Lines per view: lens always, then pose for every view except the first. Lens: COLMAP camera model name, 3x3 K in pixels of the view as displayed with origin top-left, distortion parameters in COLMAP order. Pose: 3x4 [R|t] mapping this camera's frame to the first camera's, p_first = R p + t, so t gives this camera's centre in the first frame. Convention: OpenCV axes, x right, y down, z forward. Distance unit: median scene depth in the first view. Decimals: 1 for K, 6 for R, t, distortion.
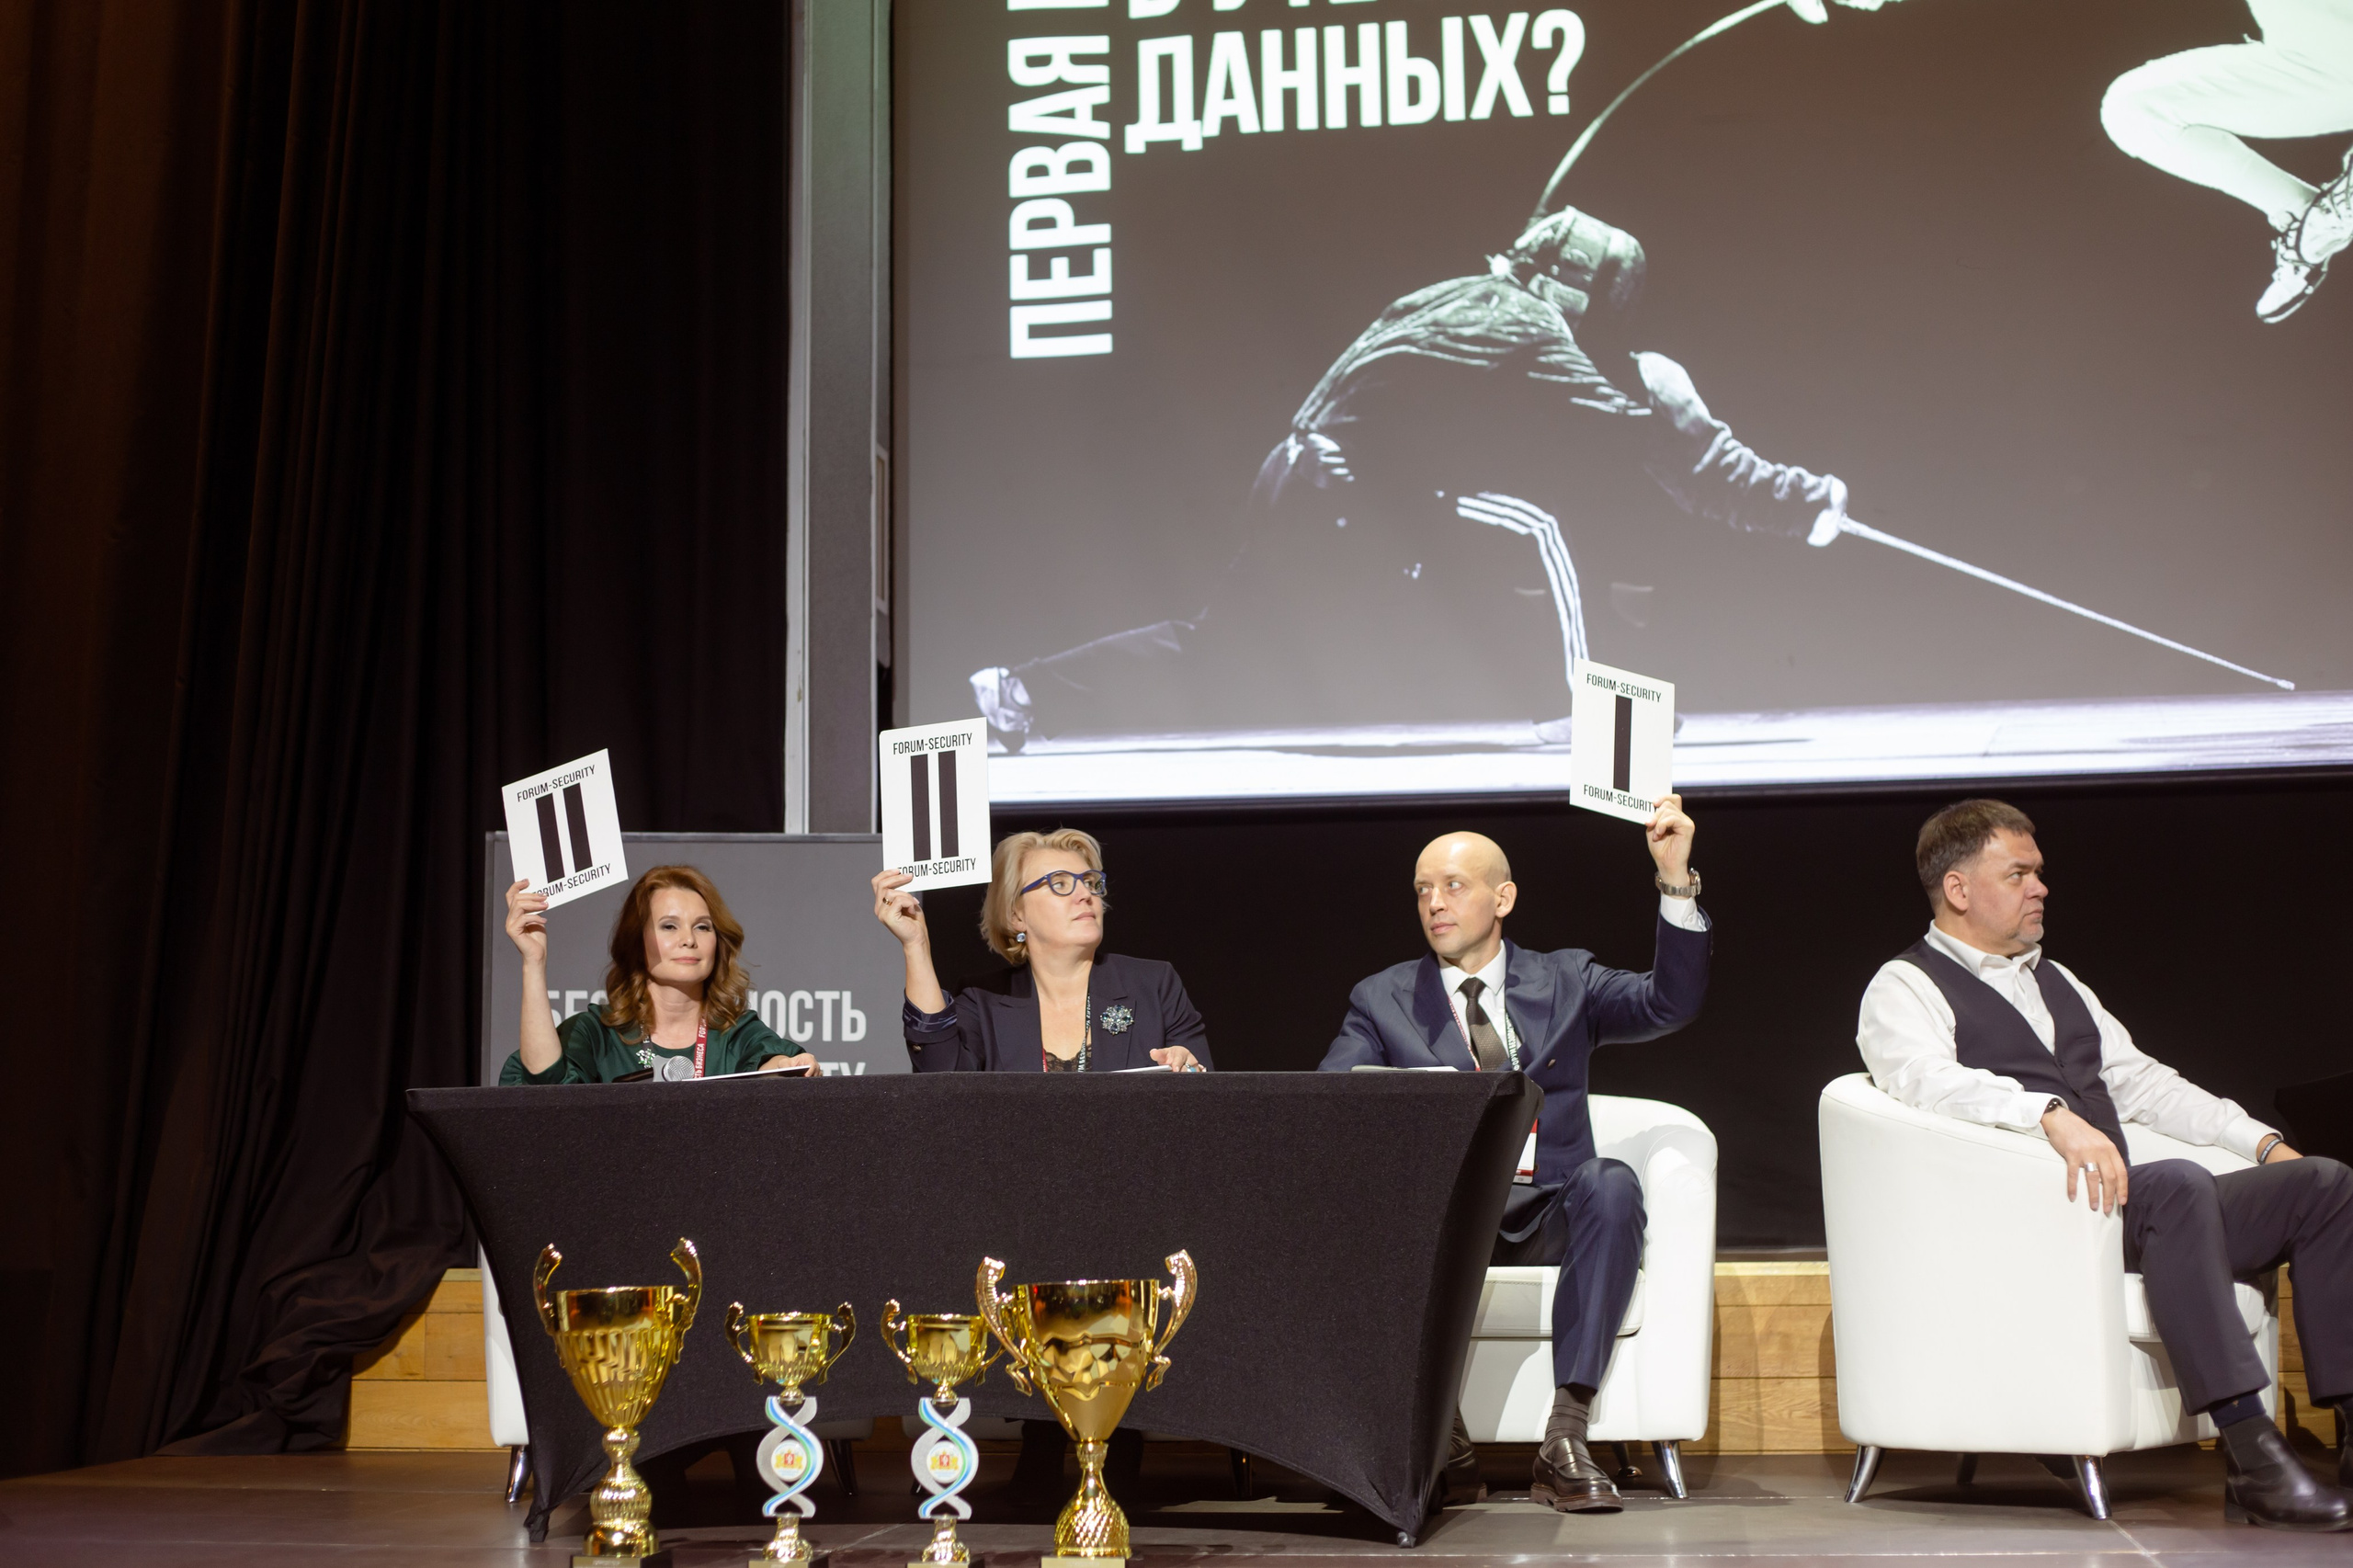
lens RADIAL K [[3389.2, 0, 1190.6], [0, 3389.2, 780.5], [0, 0, 1]] dist [-0.108810, 0.000000]
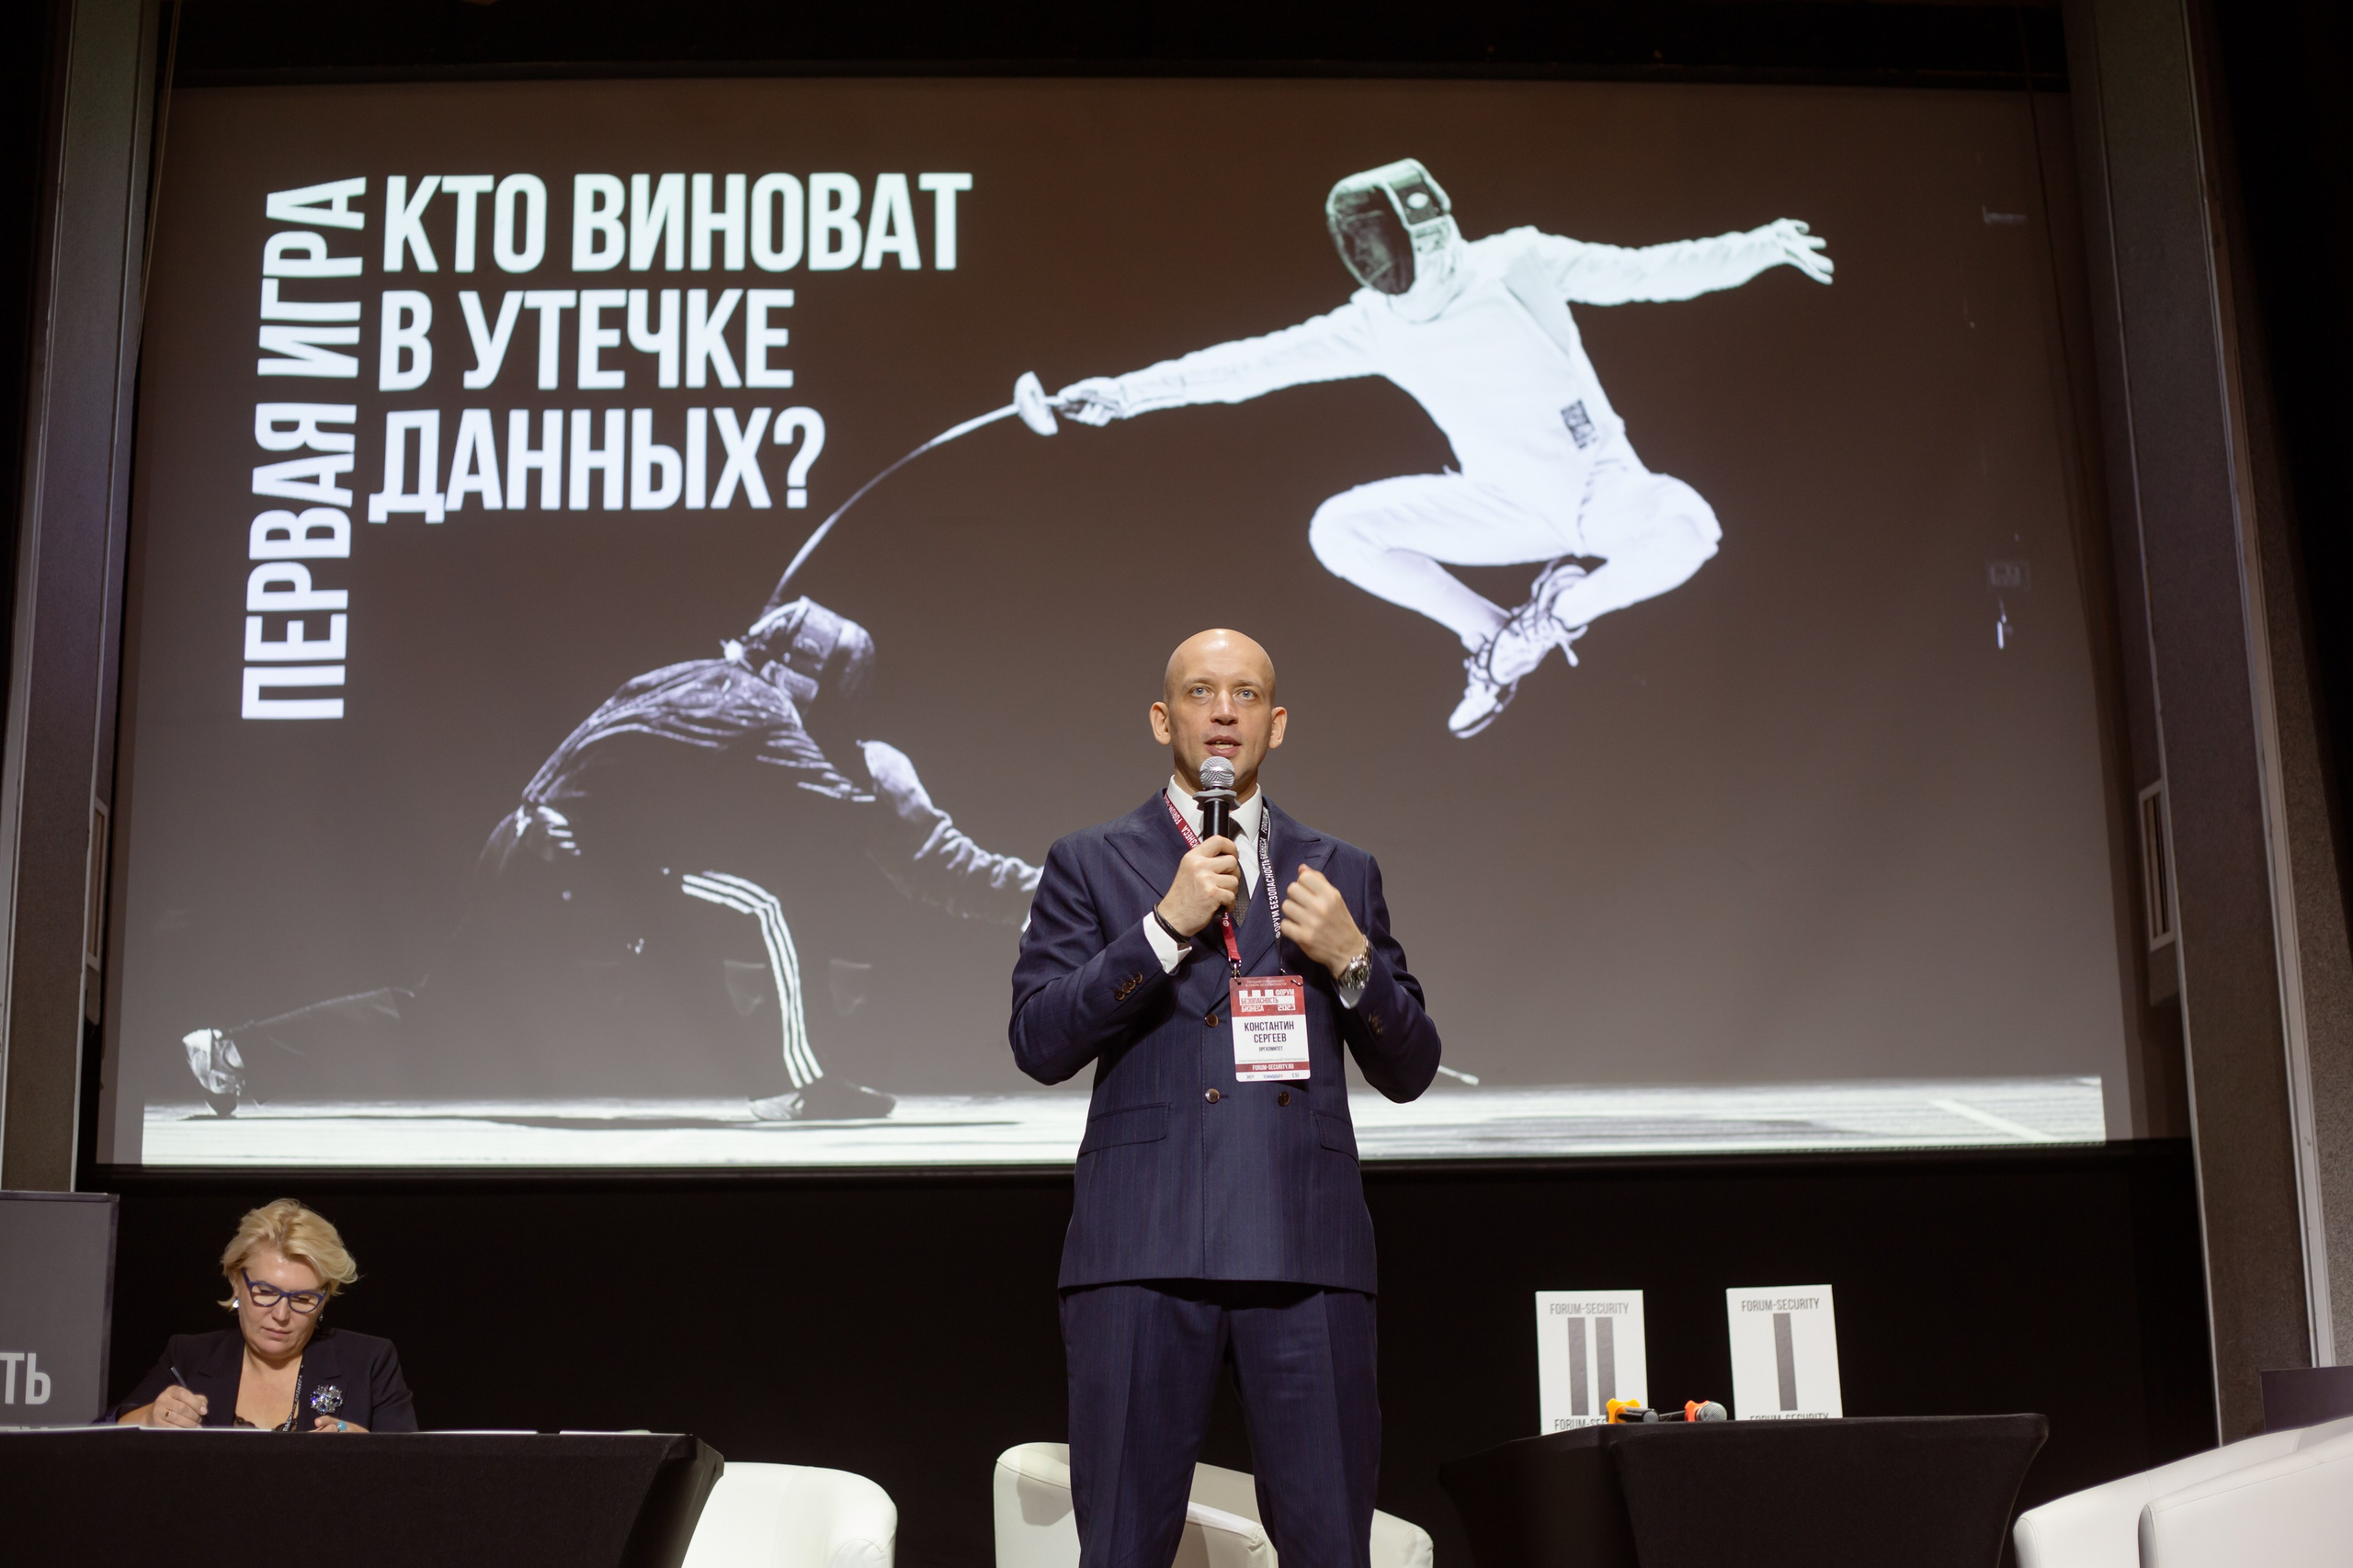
lens RADIAL K [[3389.2, 0, 1210.0], [0, 3389.2, 784.7], [0, 0, 1]] dist [-0.108810, 0.000000]
pose [[0.975257, 0.043235, 0.216807, 0.012186], [-0.018766, 0.993341, -0.113675, 0.001837], [-0.220278, 0.106794, 0.969573, -0.022588]]
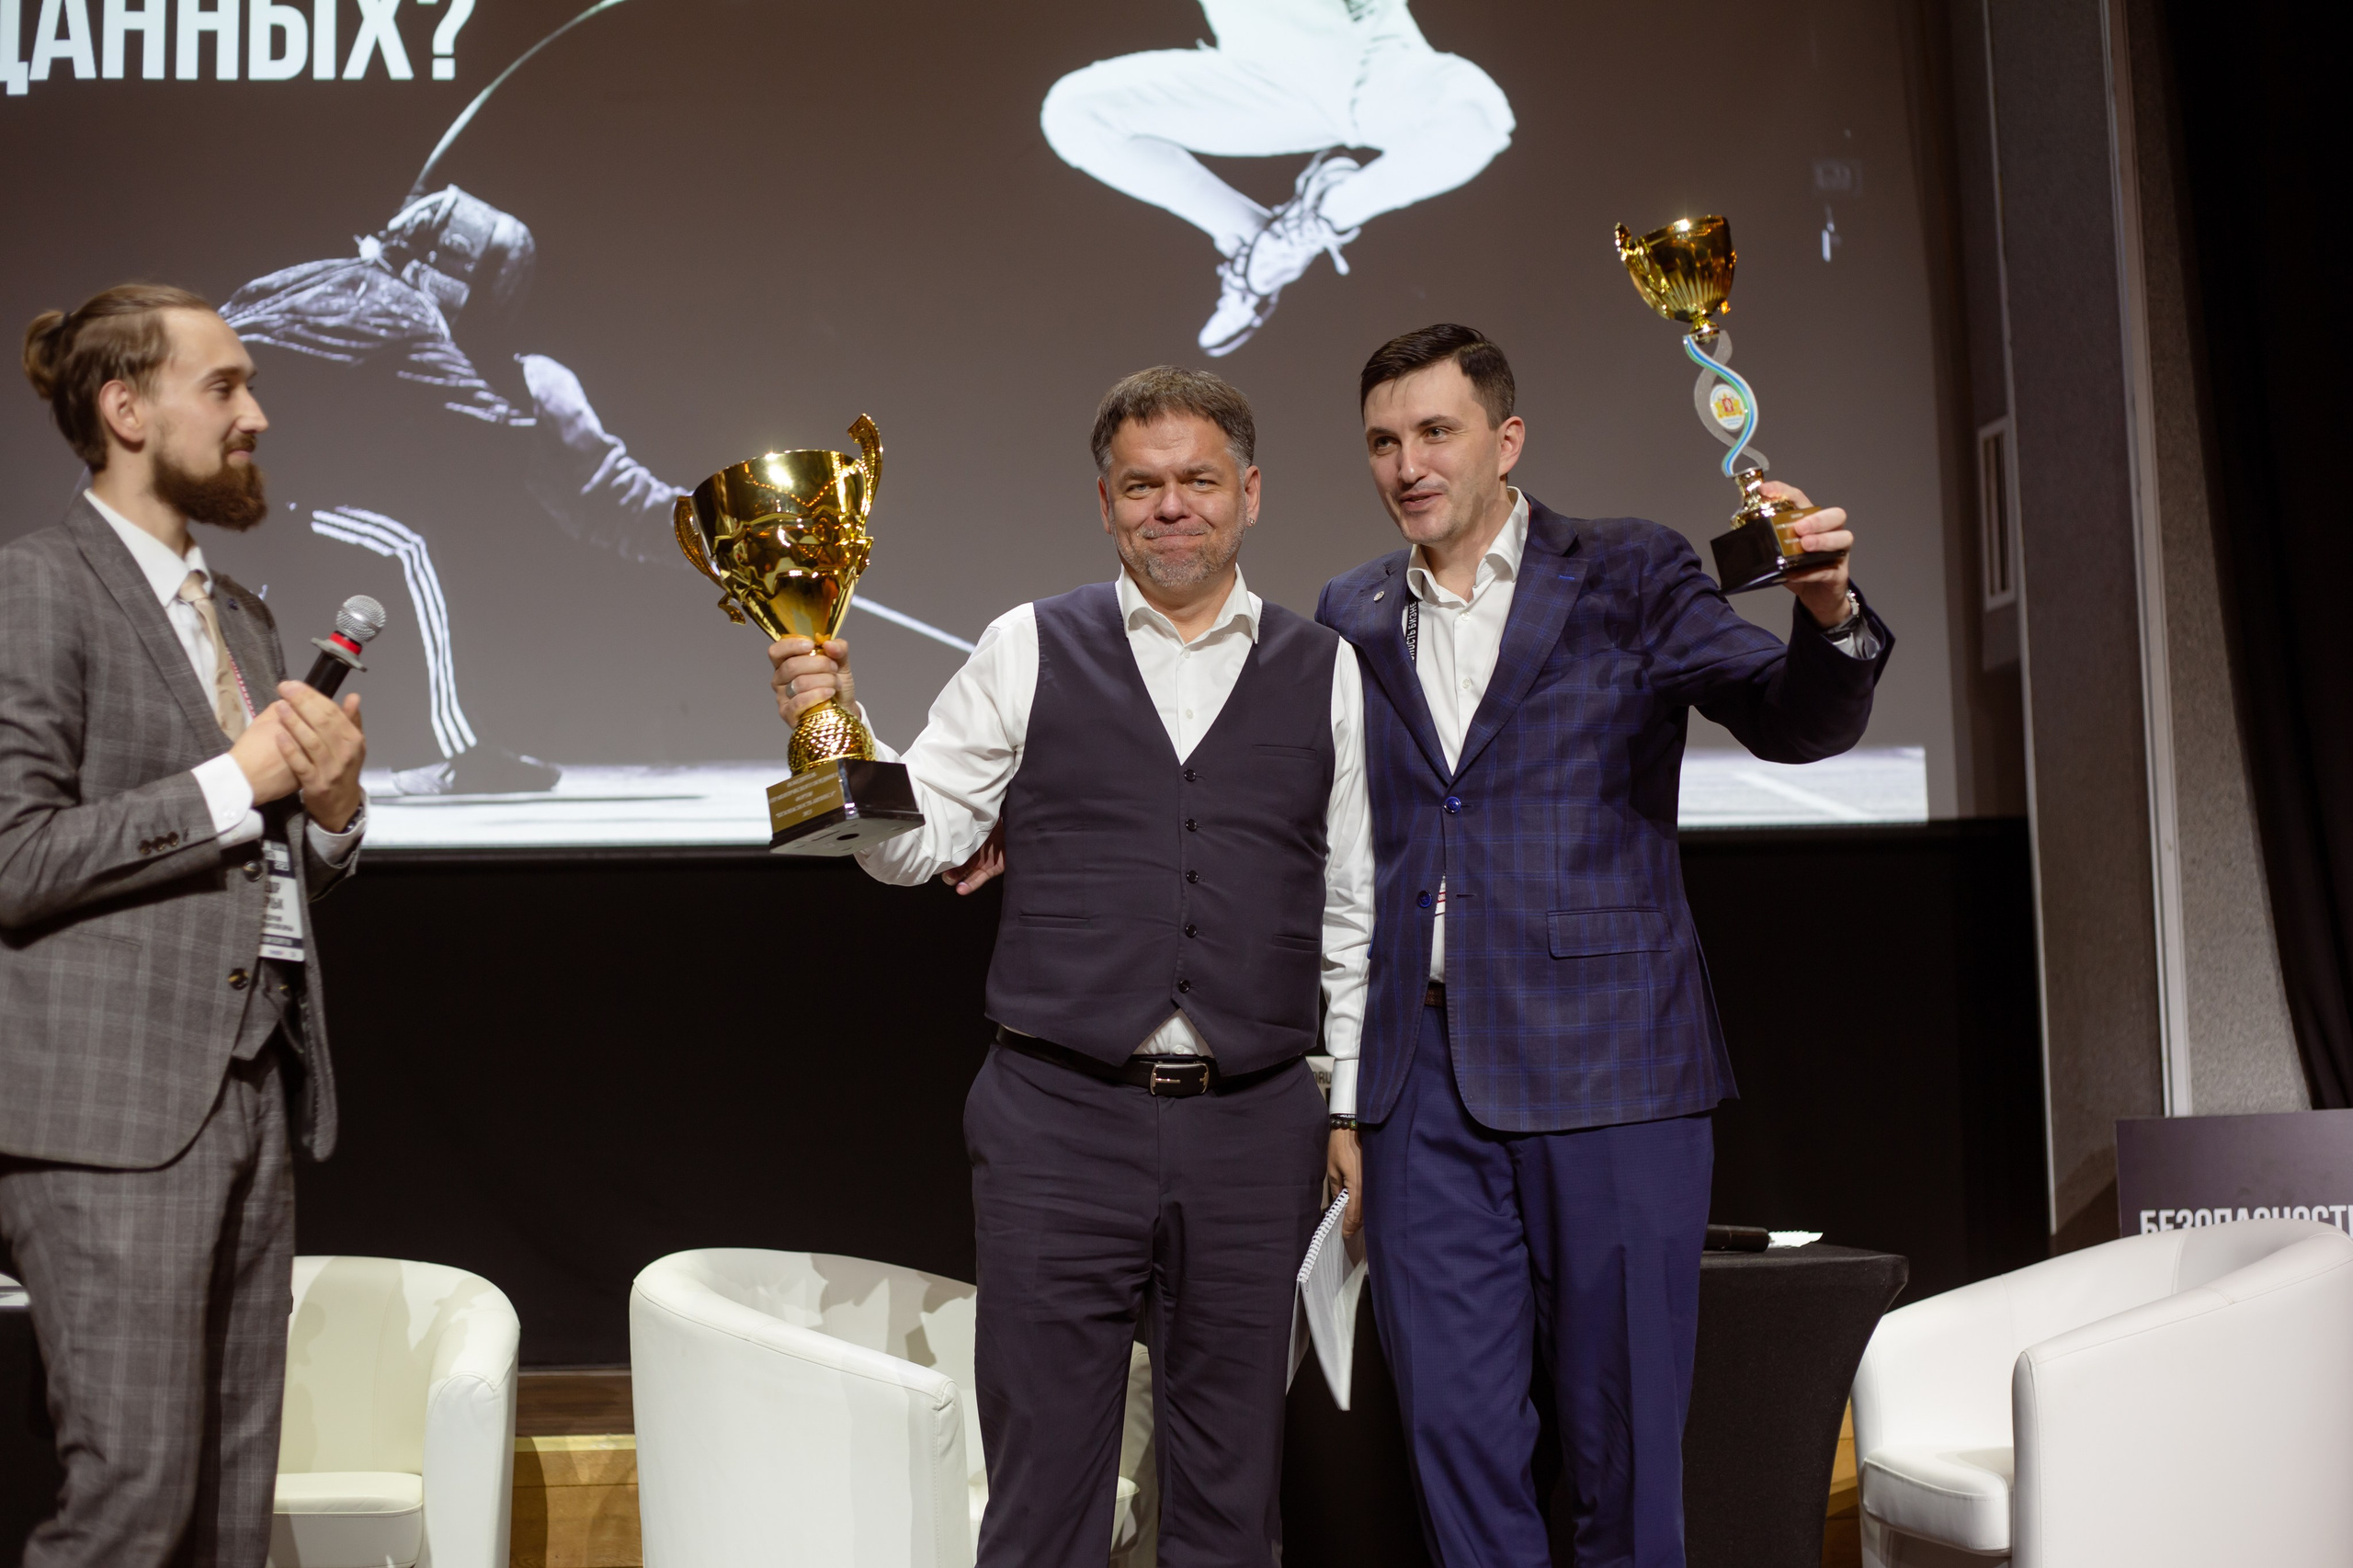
lens RADIAL K [[3389.2, 0, 1198.1], [0, 3389.2, 776.7], [0, 0, 1]] dist [-0.108810, 0.000000]
pose [[0.958247, 0.017328, 0.285415, 0.051985], [-0.022808, 0.999614, 0.015887, -0.034136], [-0.285029, -0.021733, 0.958272, 0.098525]]
